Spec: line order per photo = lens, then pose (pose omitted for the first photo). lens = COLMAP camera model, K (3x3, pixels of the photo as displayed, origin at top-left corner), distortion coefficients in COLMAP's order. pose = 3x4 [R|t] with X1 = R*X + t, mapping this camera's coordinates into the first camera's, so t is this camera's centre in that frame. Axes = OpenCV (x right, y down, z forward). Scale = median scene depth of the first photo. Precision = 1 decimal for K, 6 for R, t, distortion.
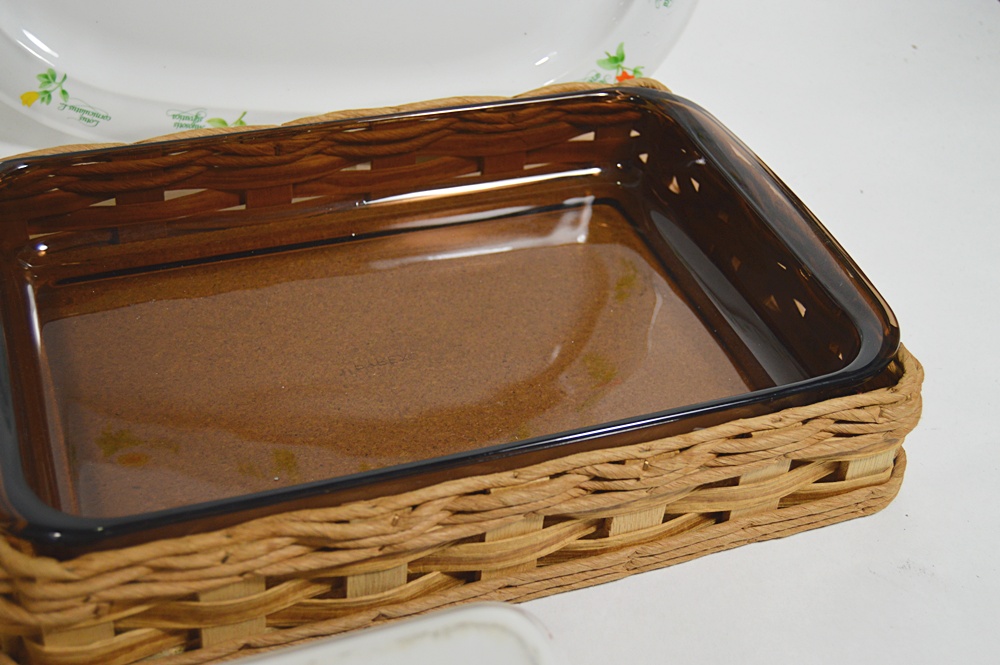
lens RADIAL K [[1386.3, 0, 498.9], [0, 1386.3, 336.5], [0, 0, 1]] dist [-0.060364, 0.000000]
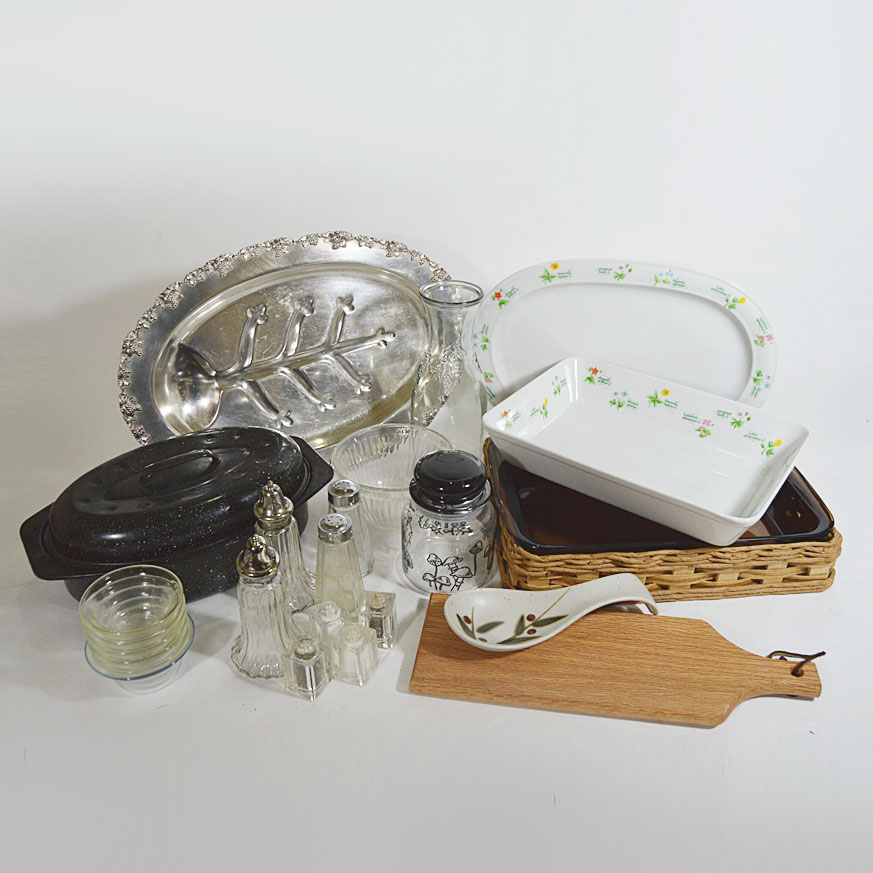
lens RADIAL K [[807.7, 0, 440.0], [0, 807.7, 430.9], [0, 0, 1]] dist [-0.086756, 0.000000]
pose [[0.959300, 0.086039, -0.268963, -0.054183], [-0.126459, 0.982502, -0.136742, 0.142862], [0.252491, 0.165190, 0.953394, -0.769890]]
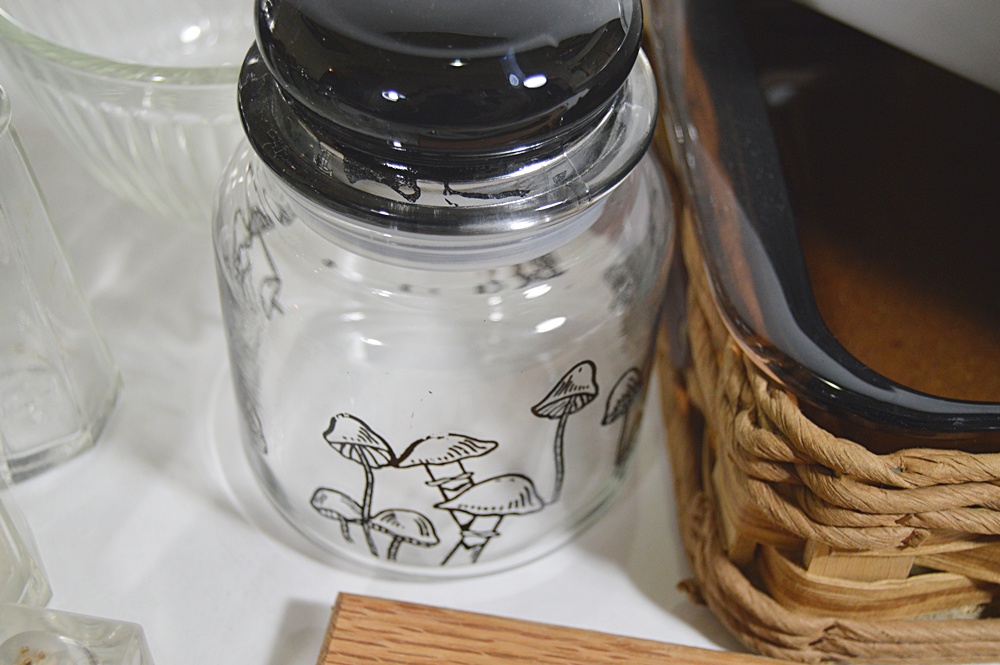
lens RADIAL K [[1540.2, 0, 495.3], [0, 1540.2, 332.1], [0, 0, 1]] dist [-0.054370, 0.000000]
pose [[0.949772, 0.194042, -0.245520, -0.283896], [-0.165392, 0.977277, 0.132569, 0.039696], [0.265665, -0.085303, 0.960284, 0.249019]]
